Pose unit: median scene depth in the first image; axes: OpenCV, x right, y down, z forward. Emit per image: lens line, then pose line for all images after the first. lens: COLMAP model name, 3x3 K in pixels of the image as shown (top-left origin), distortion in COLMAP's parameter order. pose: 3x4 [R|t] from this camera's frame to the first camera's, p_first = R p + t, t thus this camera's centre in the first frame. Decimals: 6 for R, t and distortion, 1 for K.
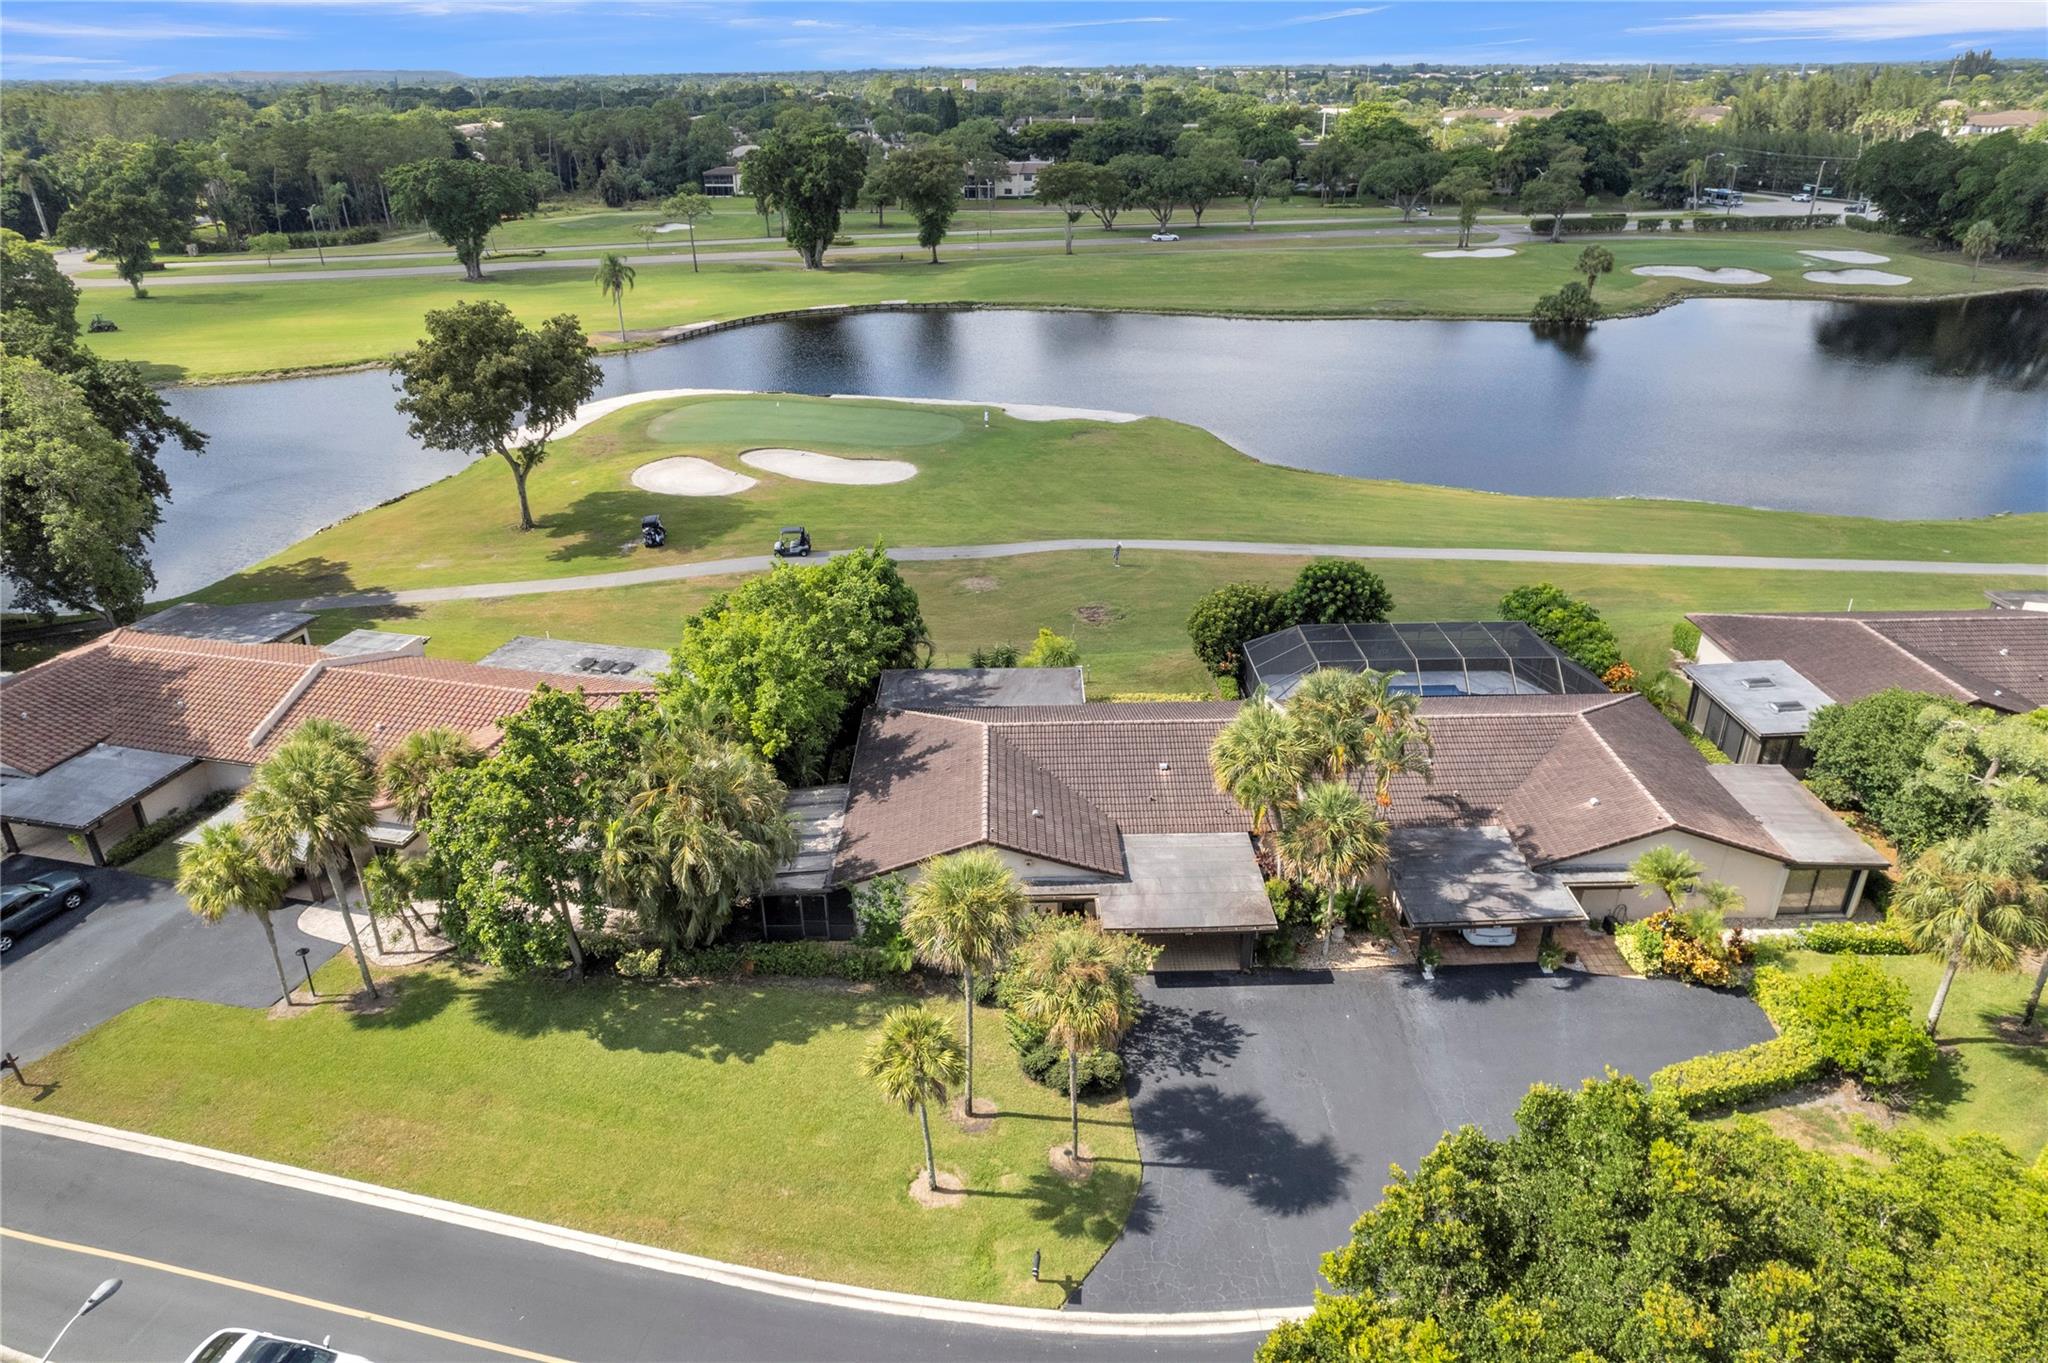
lens RADIAL K [[1313.5, 0, 1013.1], [0, 1313.5, 672.6], [0, 0, 1]] dist [-0.068248, 0.068857]
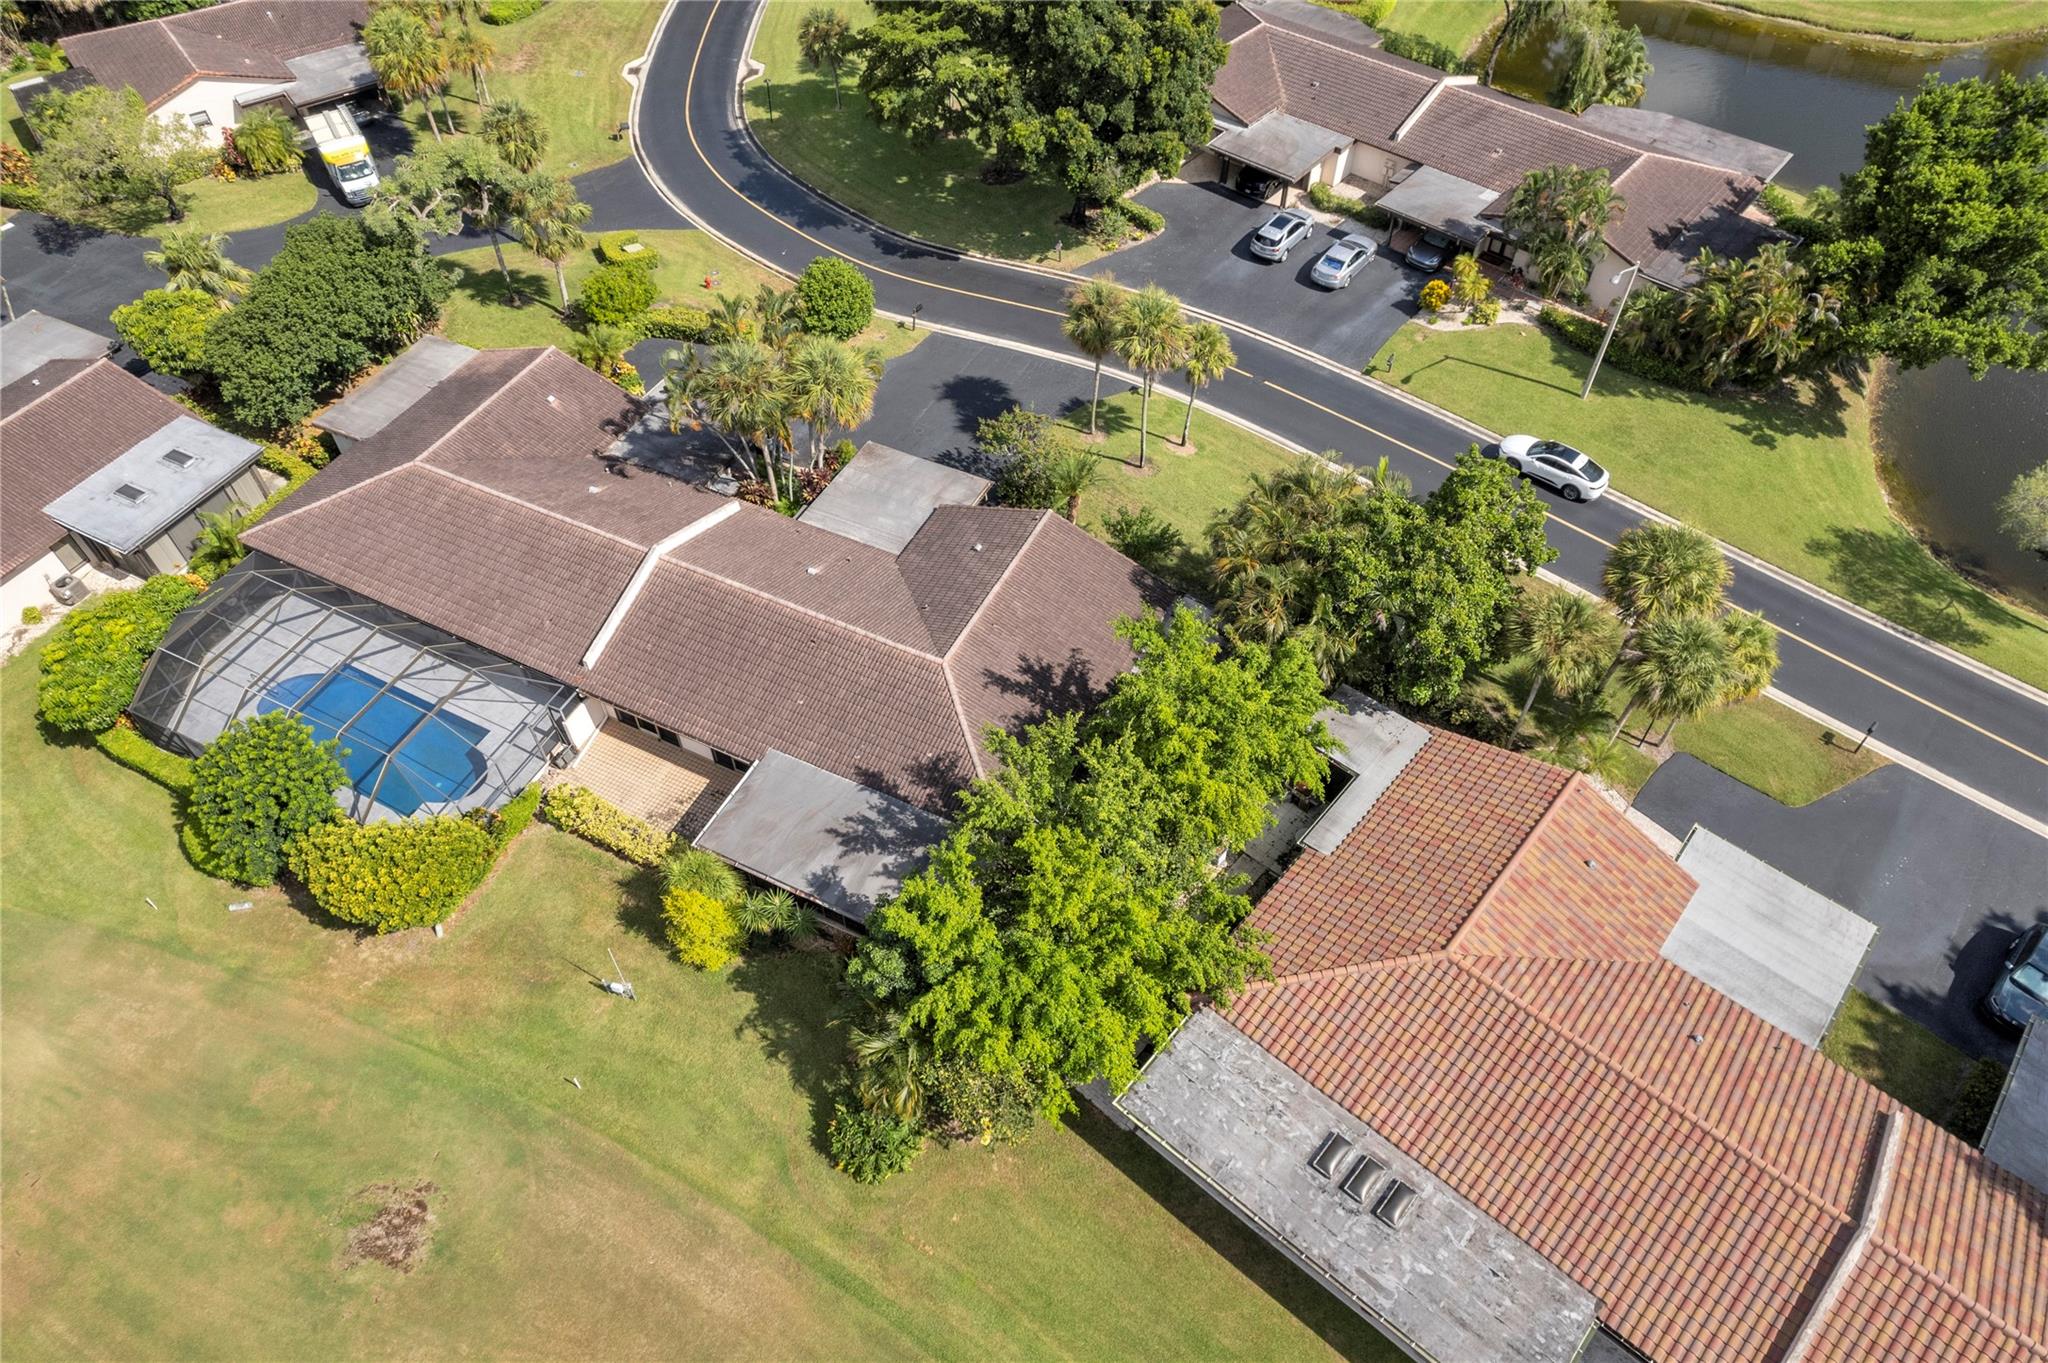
lens RADIAL K [[1313.5, 0, 1013.1], [0, 1313.5, 672.6], [0, 0, 1]] dist [-0.068248, 0.068857]
pose [[-0.889349, -0.347658, 0.296971, -0.365201], [0.202726, 0.282345, 0.937648, -0.871834], [-0.409829, 0.894100, -0.180624, 1.318484]]
